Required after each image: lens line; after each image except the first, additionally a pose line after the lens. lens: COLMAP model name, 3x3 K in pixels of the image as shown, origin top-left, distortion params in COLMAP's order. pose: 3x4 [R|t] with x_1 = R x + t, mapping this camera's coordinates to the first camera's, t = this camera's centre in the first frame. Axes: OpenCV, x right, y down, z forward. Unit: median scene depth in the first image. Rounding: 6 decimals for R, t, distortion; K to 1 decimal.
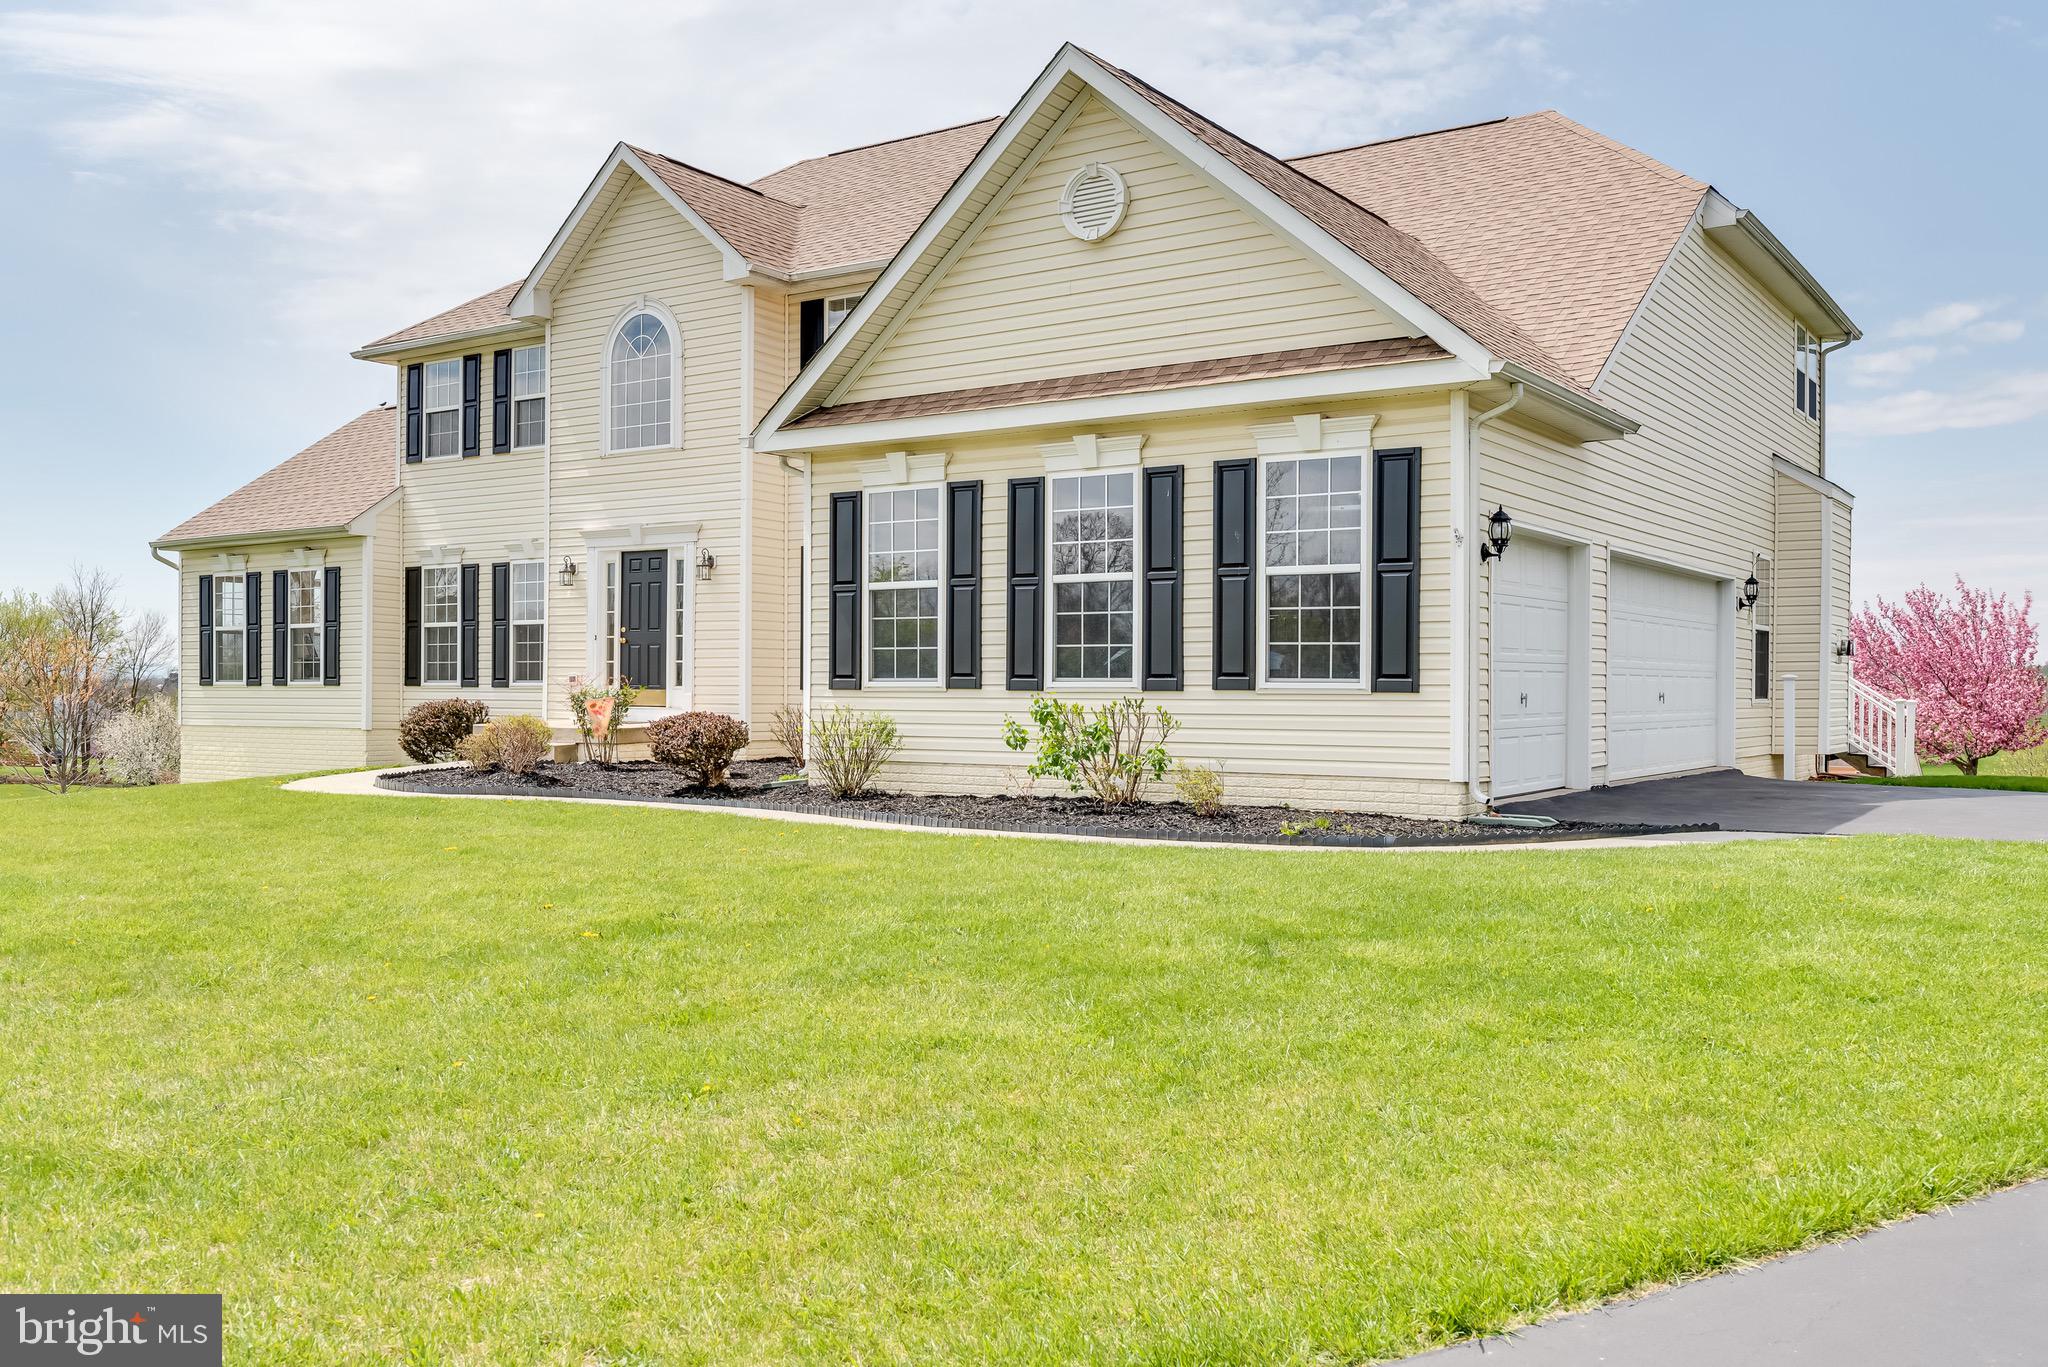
lens RADIAL K [[1707.3, 0, 1028.6], [0, 1707.3, 678.0], [0, 0, 1]] dist [-0.013945, 0.008365]
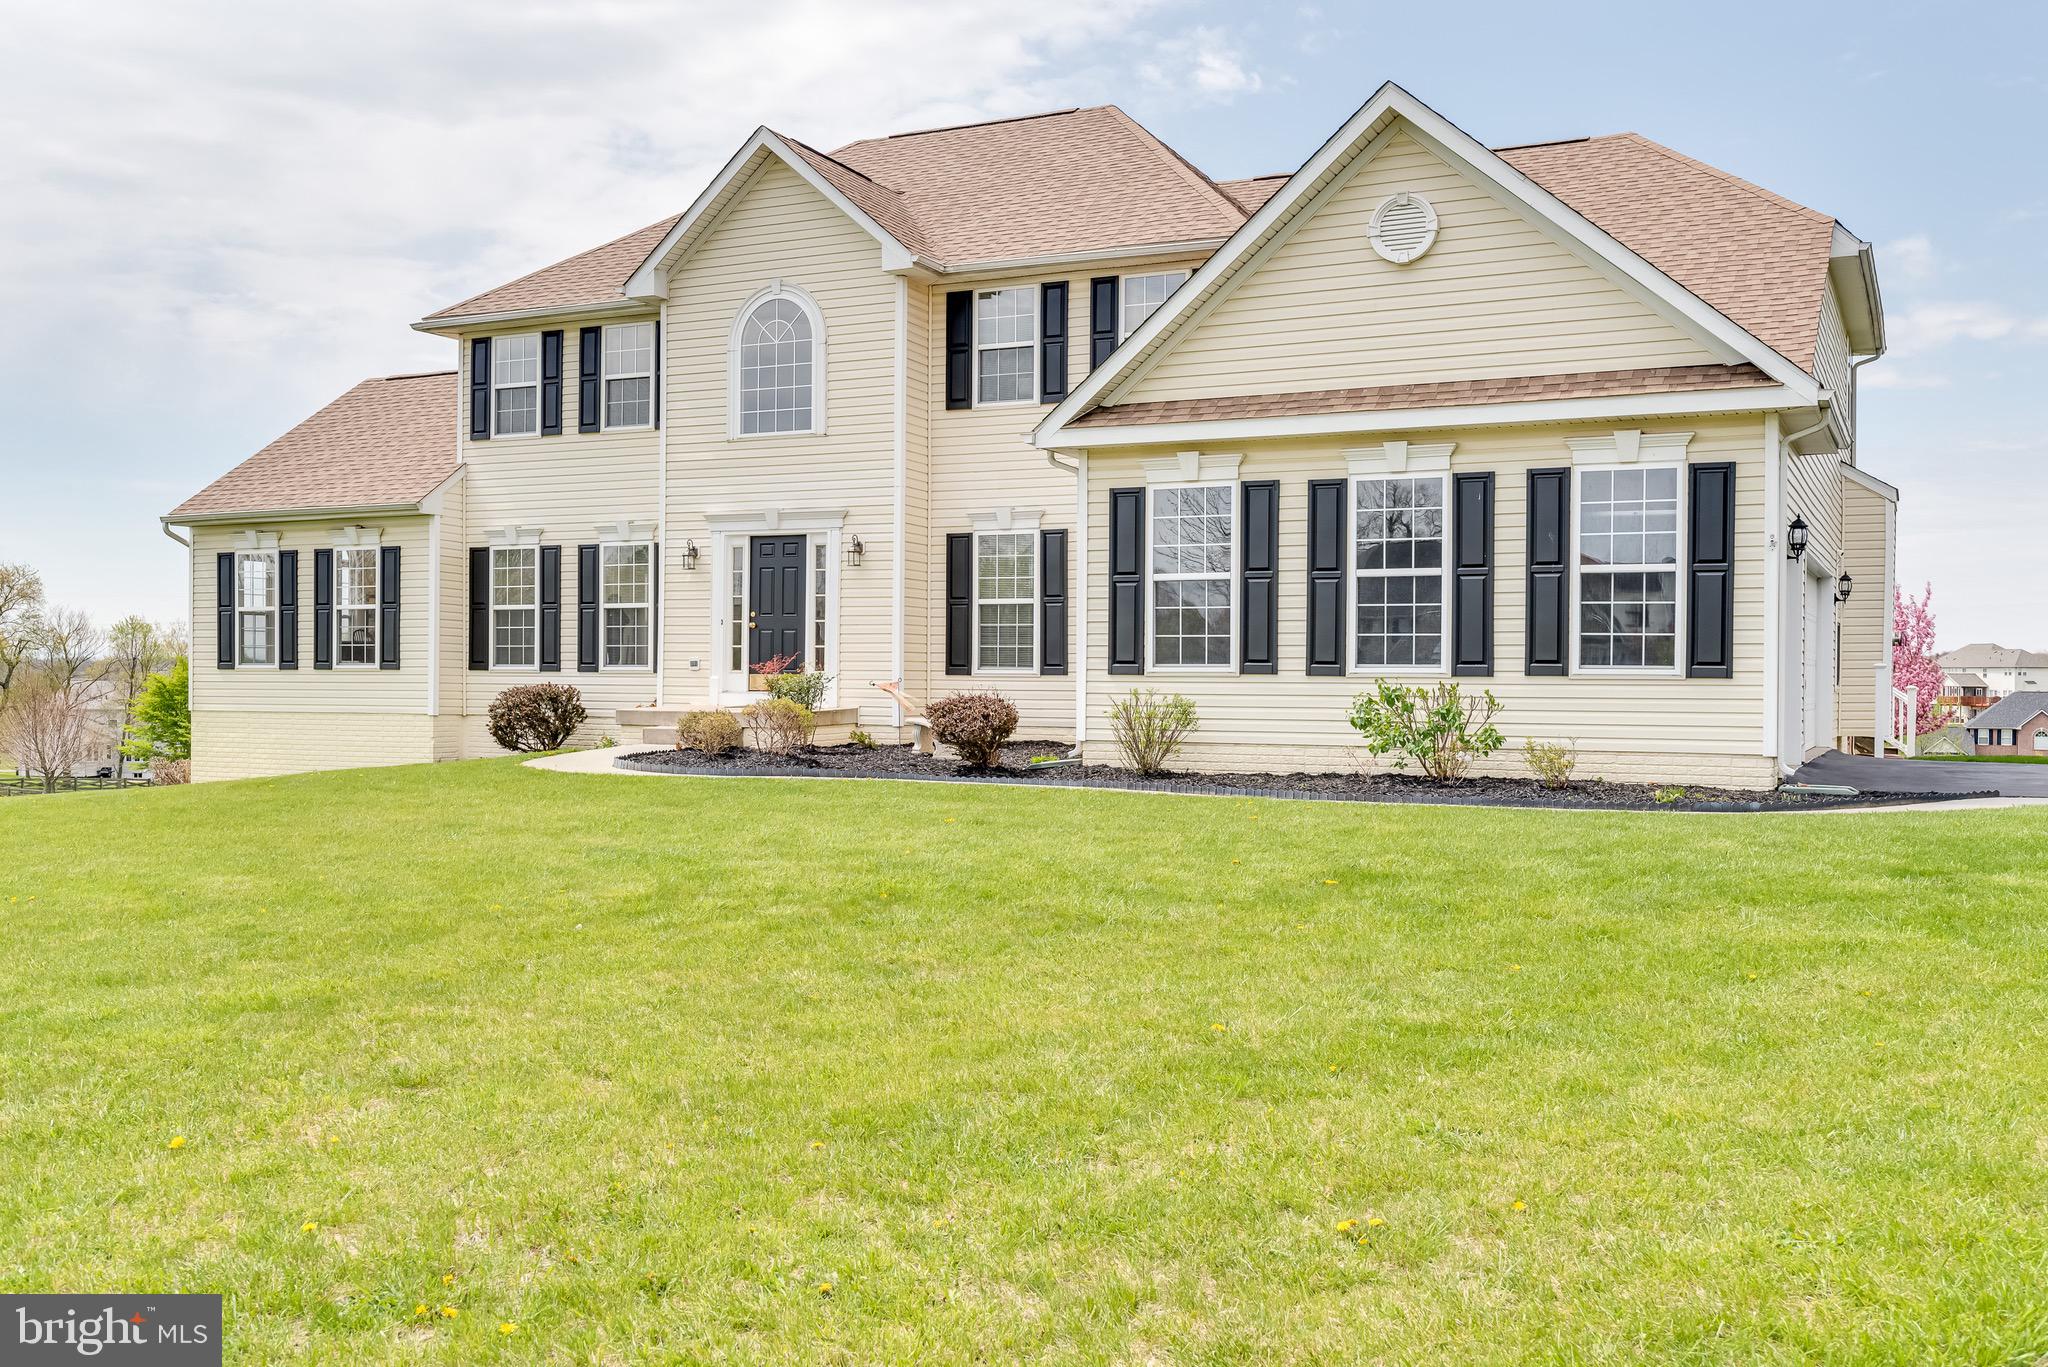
lens RADIAL K [[1808.4, 0, 1024.7], [0, 1808.4, 682.3], [0, 0, 1]] dist [-0.010464, -0.009254]
pose [[0.990630, 0.001699, 0.136565, -0.243620], [-0.003132, 0.999942, 0.010277, 0.000201], [-0.136539, -0.010609, 0.990578, -0.076555]]
